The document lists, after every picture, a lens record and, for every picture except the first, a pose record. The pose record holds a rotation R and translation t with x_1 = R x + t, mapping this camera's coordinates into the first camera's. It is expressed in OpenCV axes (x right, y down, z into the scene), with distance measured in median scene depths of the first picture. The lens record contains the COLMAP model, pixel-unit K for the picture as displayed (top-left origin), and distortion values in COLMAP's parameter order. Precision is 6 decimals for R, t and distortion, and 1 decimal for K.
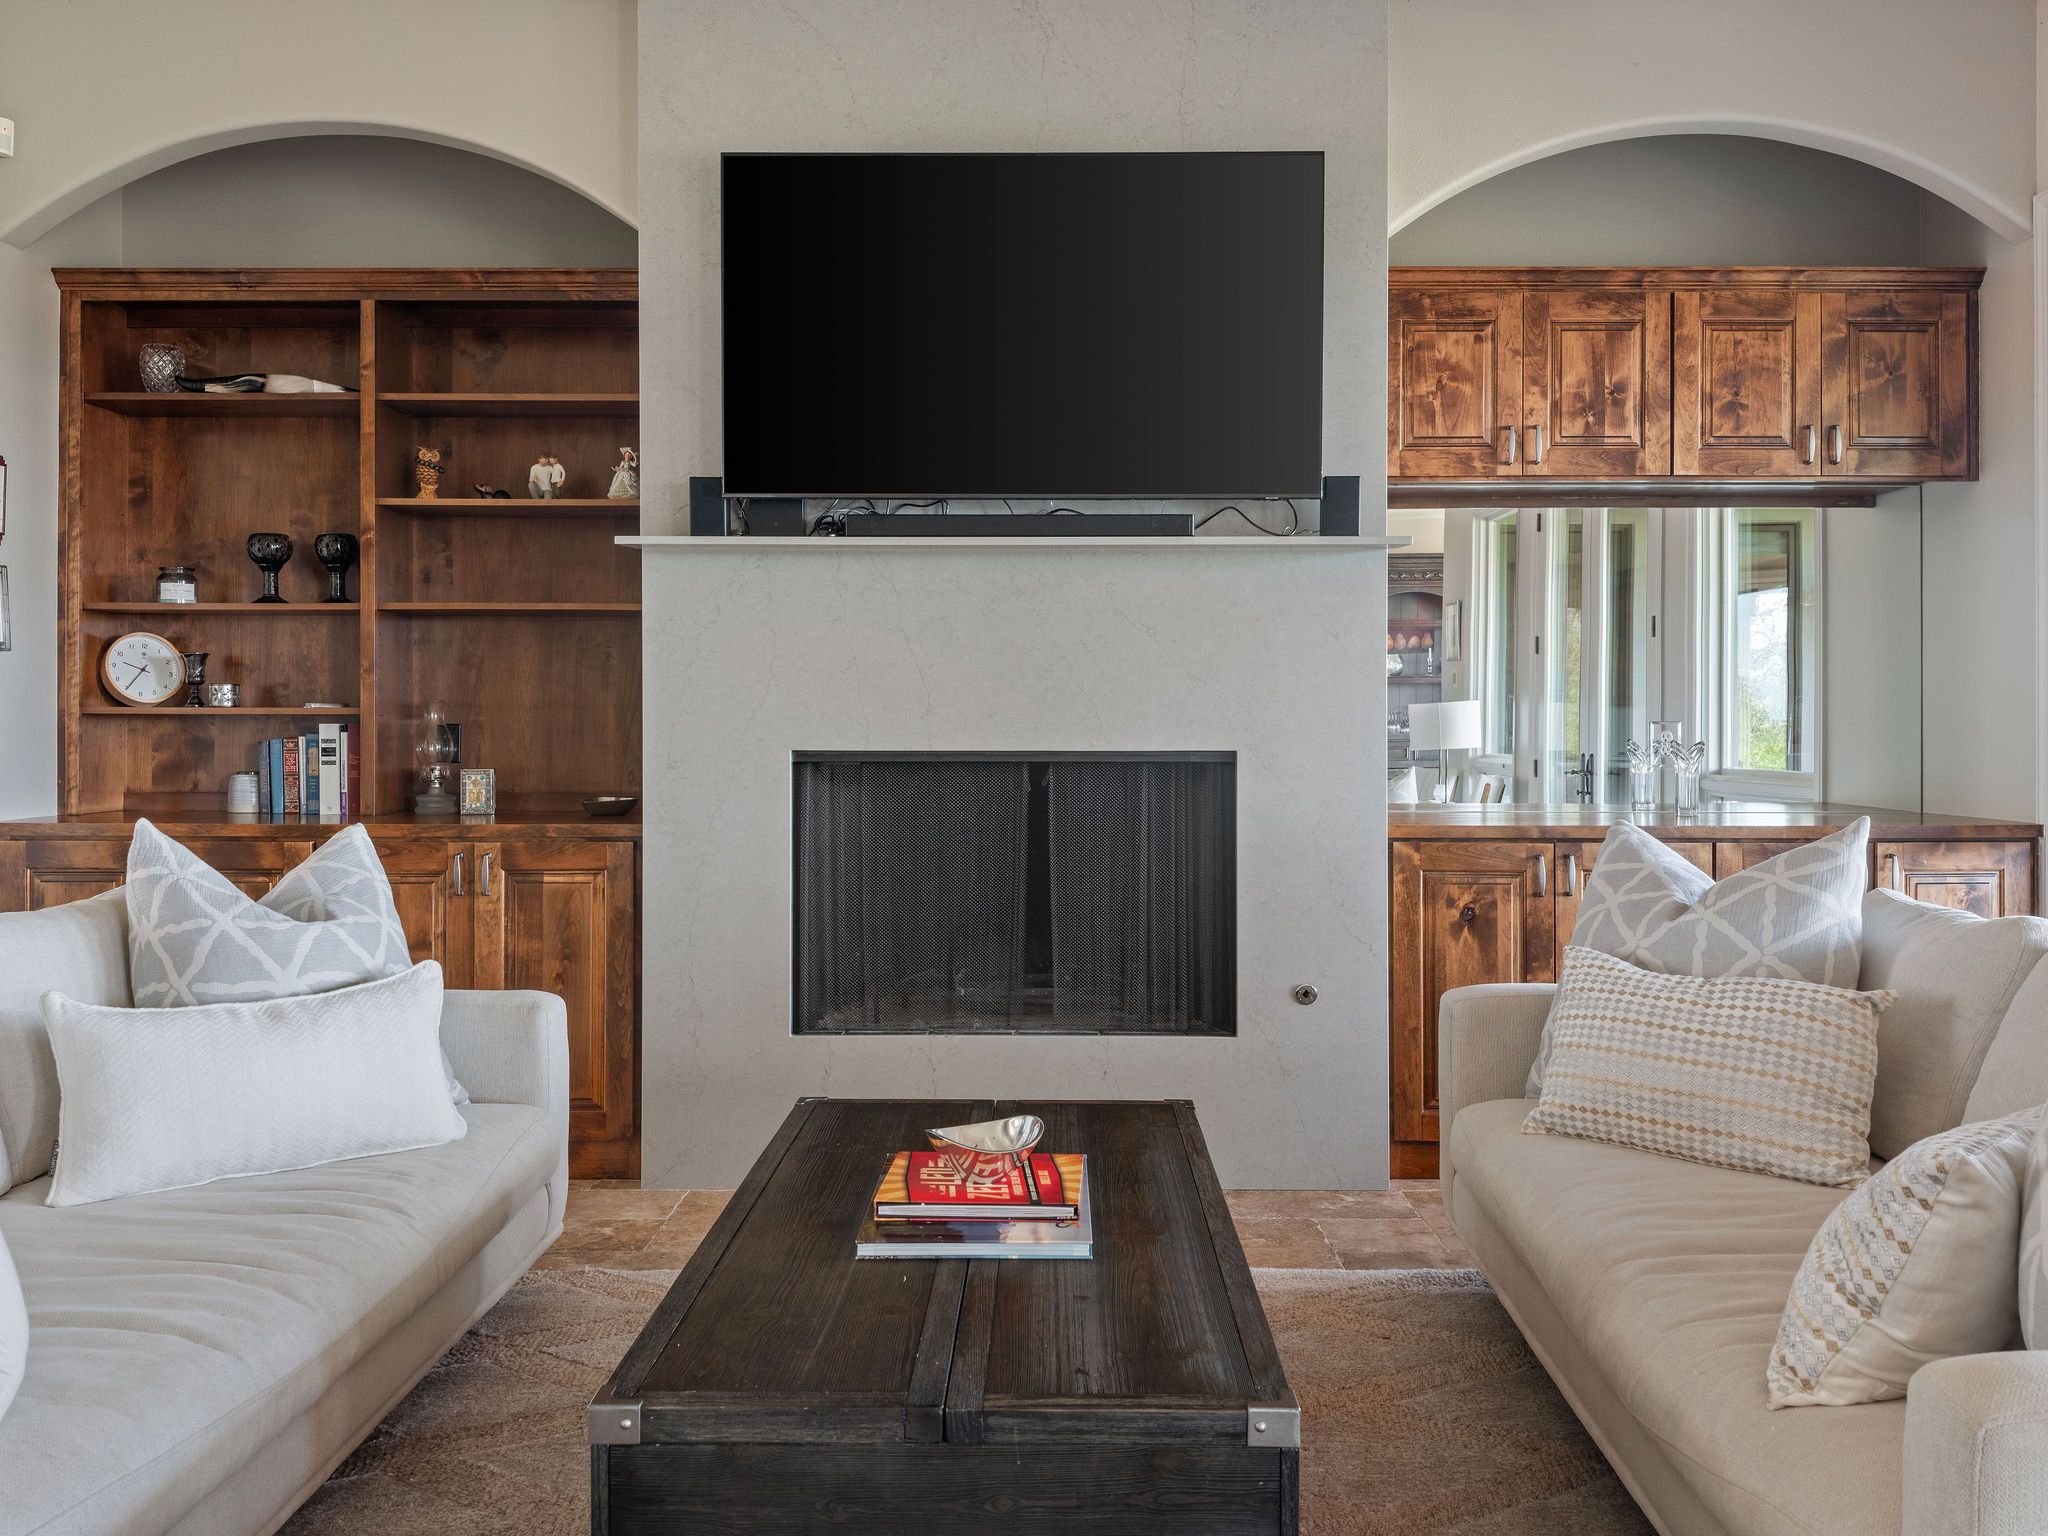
lens RADIAL K [[1711.6, 0, 1014.2], [0, 1711.6, 704.2], [0, 0, 1]] dist [0.057695, -0.103722]
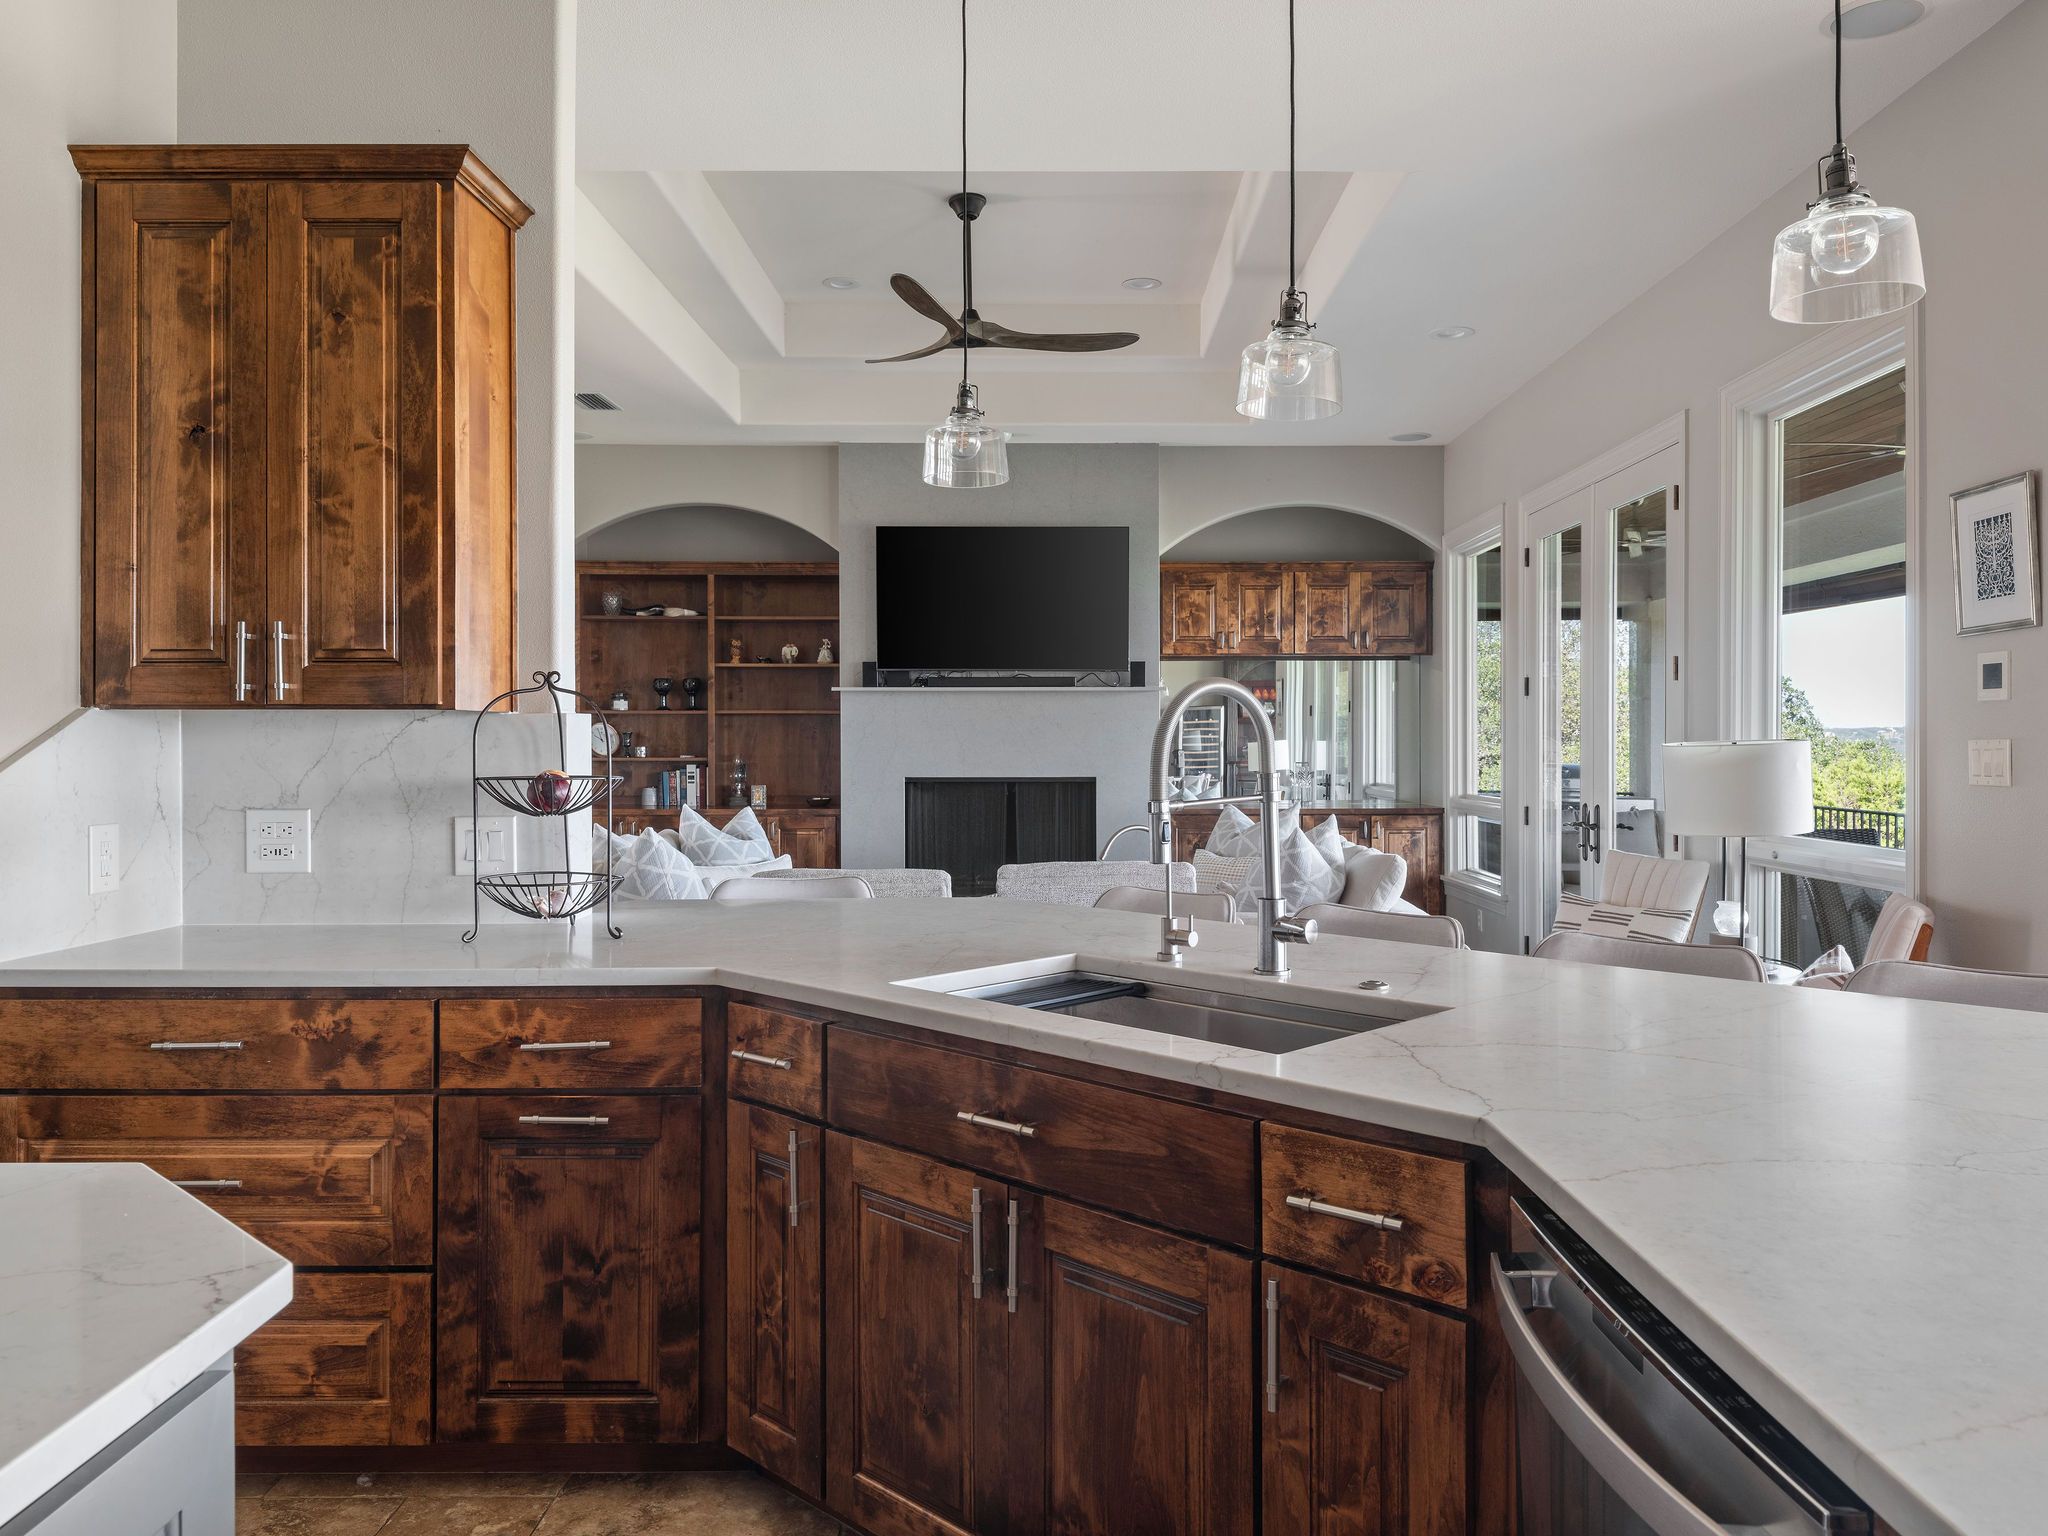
lens RADIAL K [[1549.6, 0, 1067.7], [0, 1549.6, 753.8], [0, 0, 1]] dist [0.017869, -0.007049]
pose [[0.999789, -0.001767, 0.020452, 0.047621], [0.001340, 0.999782, 0.020841, -0.047803], [-0.020484, -0.020809, 0.999574, -1.092016]]
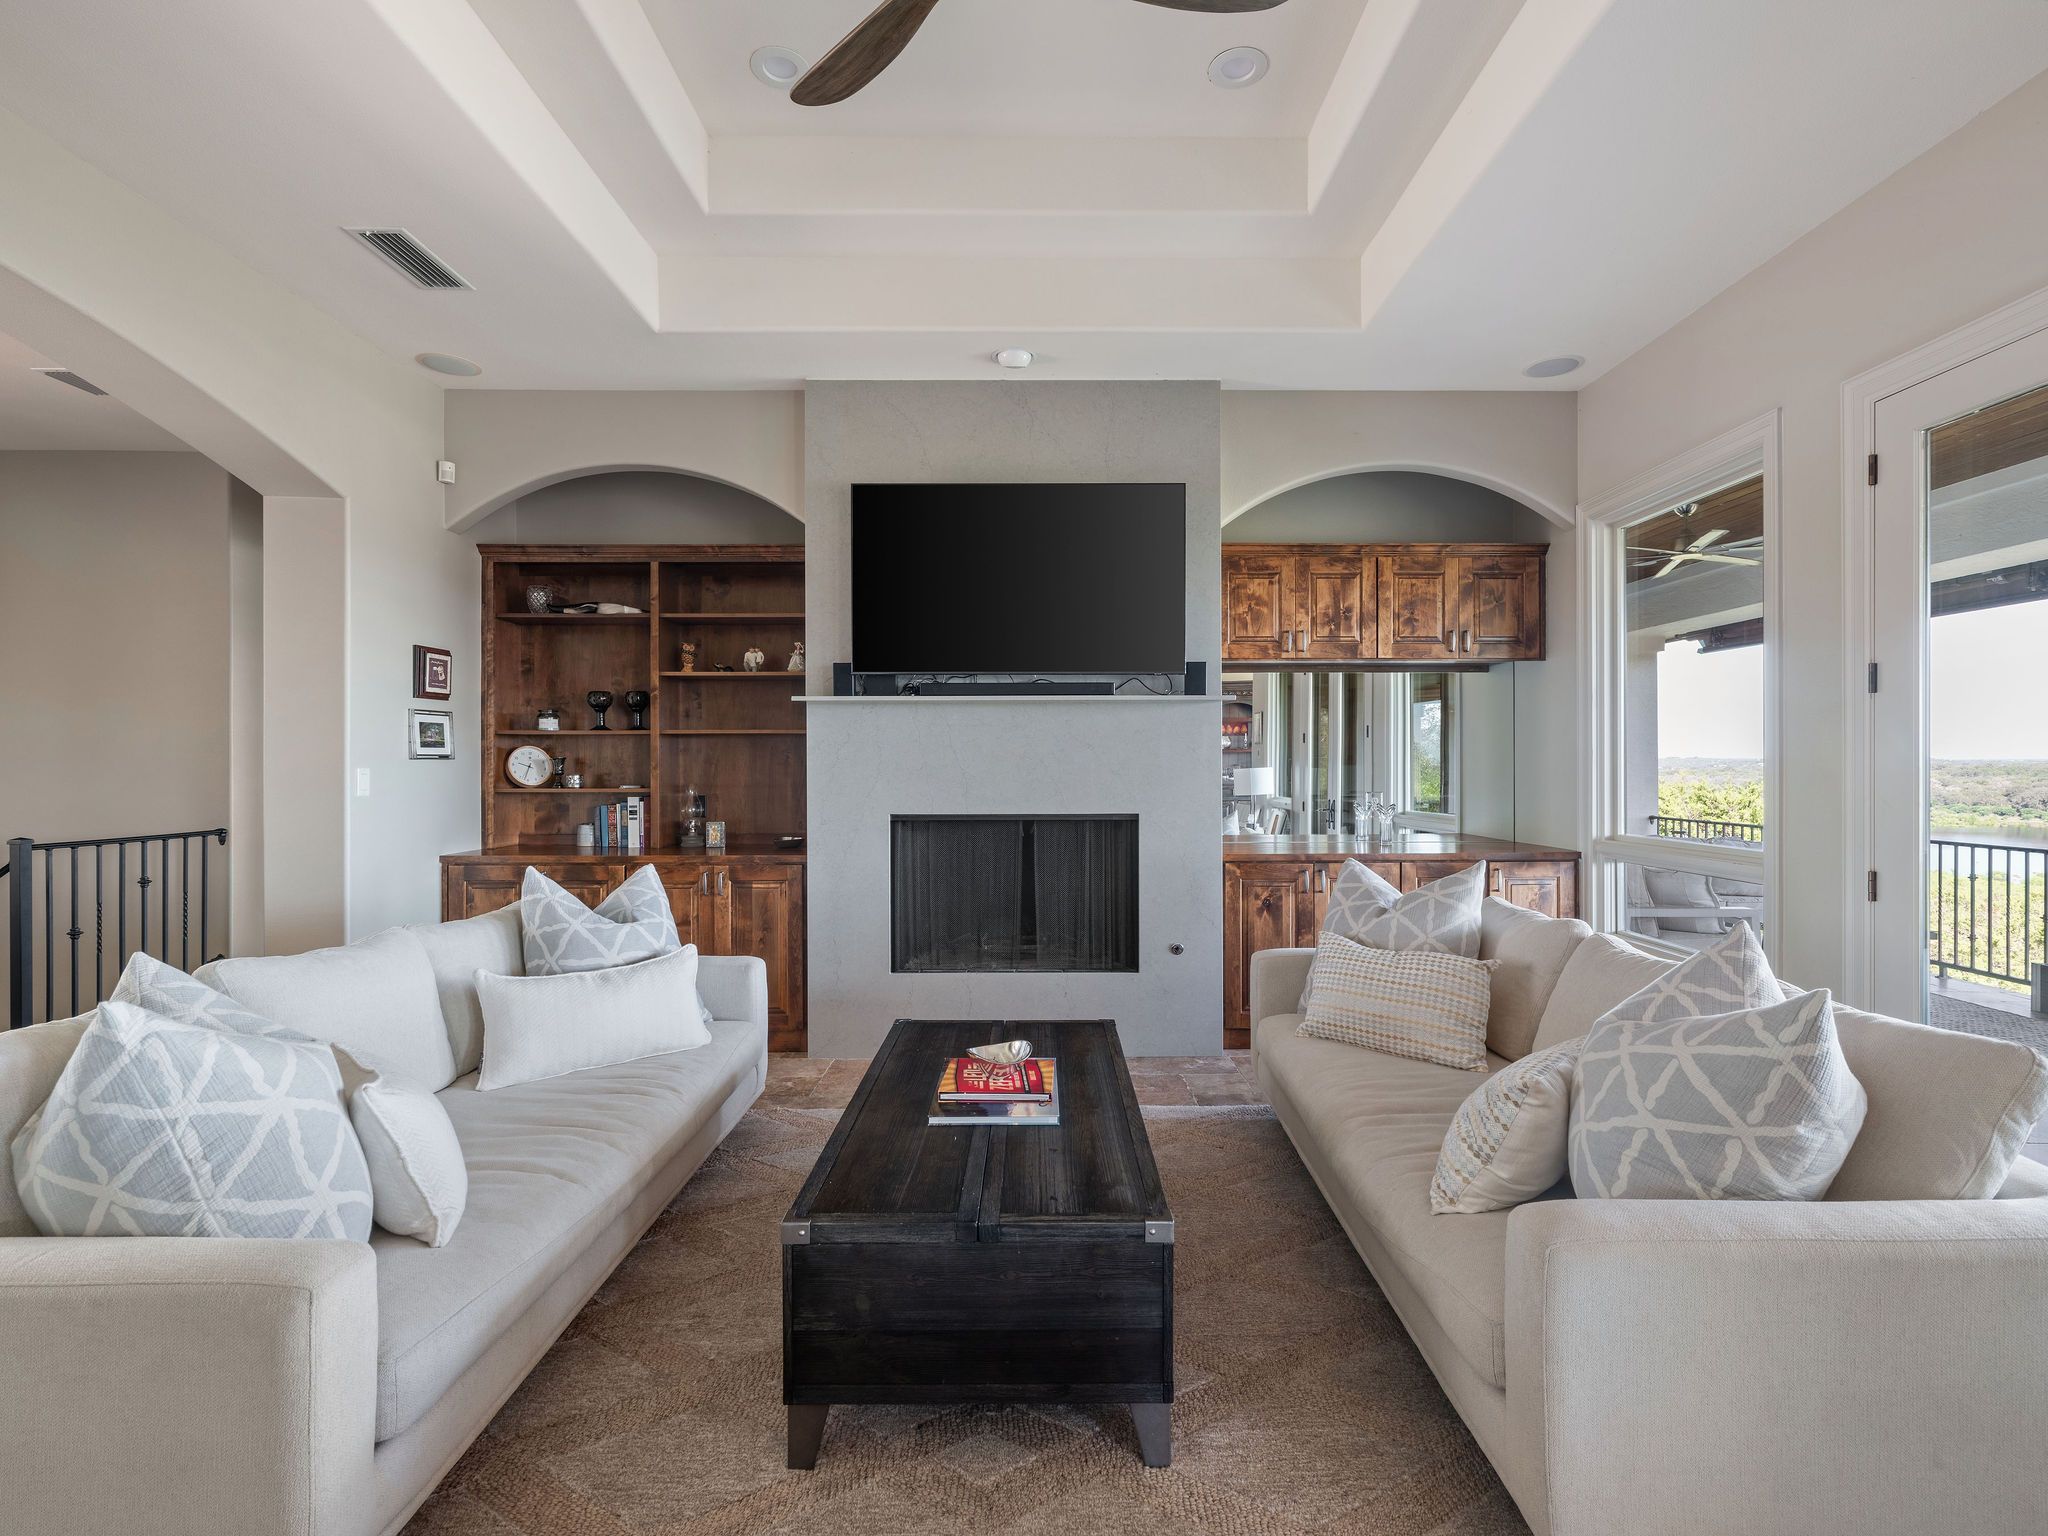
lens RADIAL K [[957.2, 0, 1024.0], [0, 957.2, 756.4], [0, 0, 1]] dist [0.000904, 0.001582]
pose [[0.999941, -0.002728, 0.010480, -0.000475], [0.002720, 0.999996, 0.000707, -0.033505], [-0.010482, -0.000679, 0.999945, -0.002530]]
